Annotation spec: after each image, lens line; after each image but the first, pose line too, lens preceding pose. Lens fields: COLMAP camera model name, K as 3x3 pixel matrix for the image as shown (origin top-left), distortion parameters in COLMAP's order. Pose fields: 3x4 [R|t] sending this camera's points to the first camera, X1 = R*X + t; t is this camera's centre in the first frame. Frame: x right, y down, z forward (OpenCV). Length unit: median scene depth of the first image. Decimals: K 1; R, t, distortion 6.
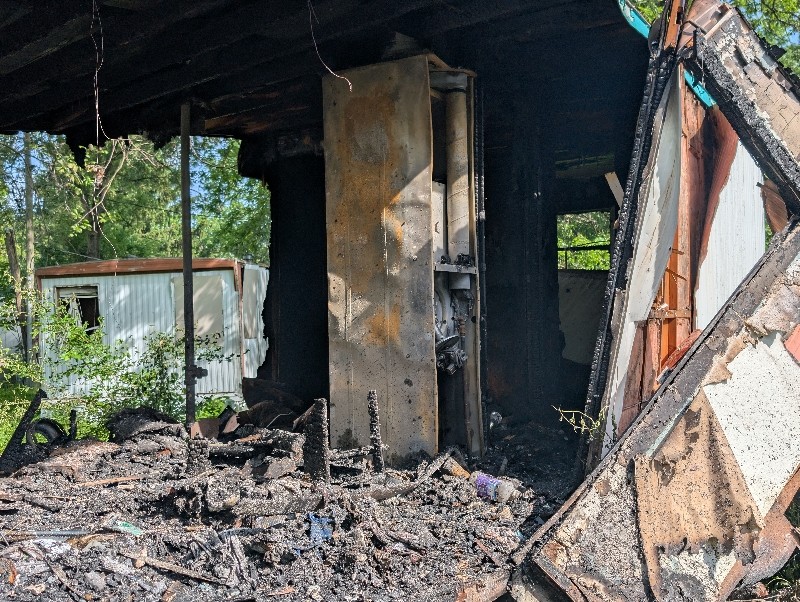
lens RADIAL K [[1043.3, 0, 398.7], [0, 1043.3, 310.8], [0, 0, 1]] dist [0.150351, -0.481861]
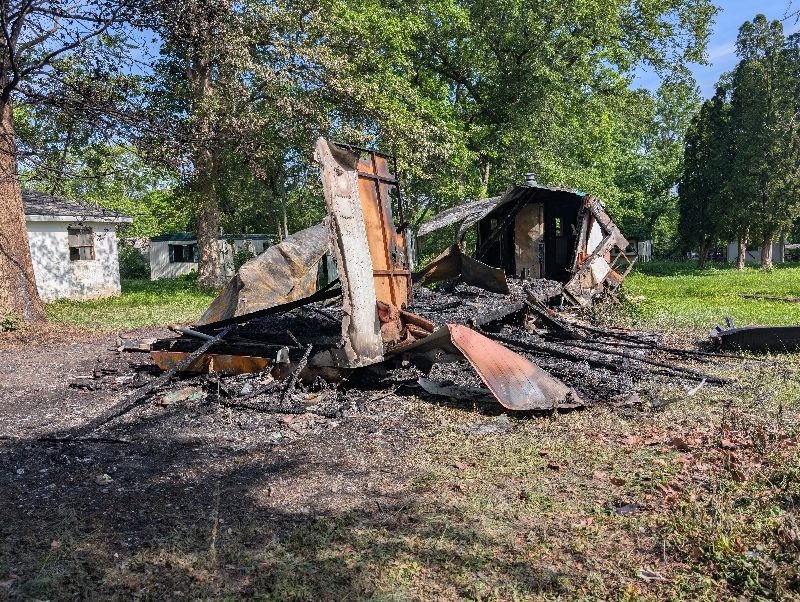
lens RADIAL K [[577.7, 0, 420.5], [0, 577.7, 305.4], [0, 0, 1]] dist [0.022657, 0.001446]
pose [[0.999698, -0.011334, 0.021793, -0.624588], [0.008951, 0.994274, 0.106482, -0.046601], [-0.022875, -0.106255, 0.994076, -1.904481]]
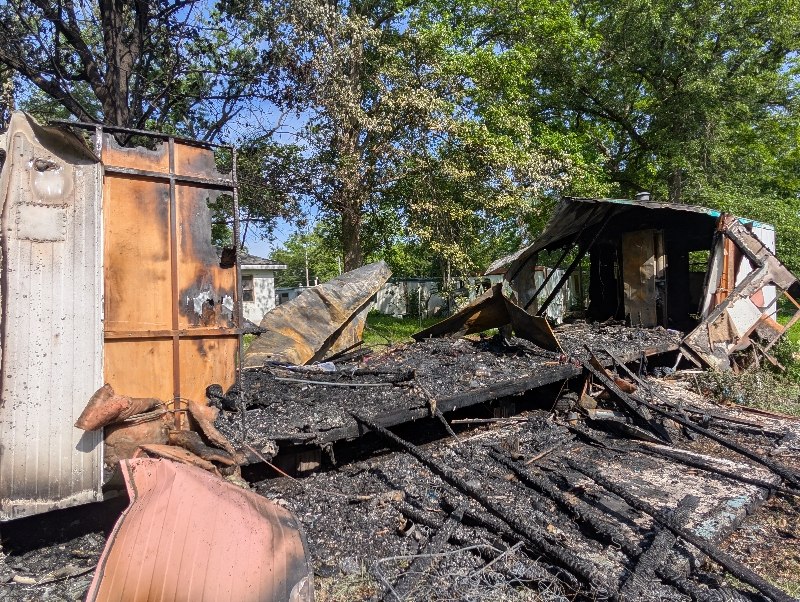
lens RADIAL K [[493.3, 0, 400.0], [0, 493.3, 301.0], [0, 0, 1]] dist [0.004195, -0.000256]
pose [[0.929538, -0.010643, -0.368574, -0.179221], [0.022347, 0.999372, 0.027501, -0.038023], [0.368049, -0.033800, 0.929192, -1.150066]]
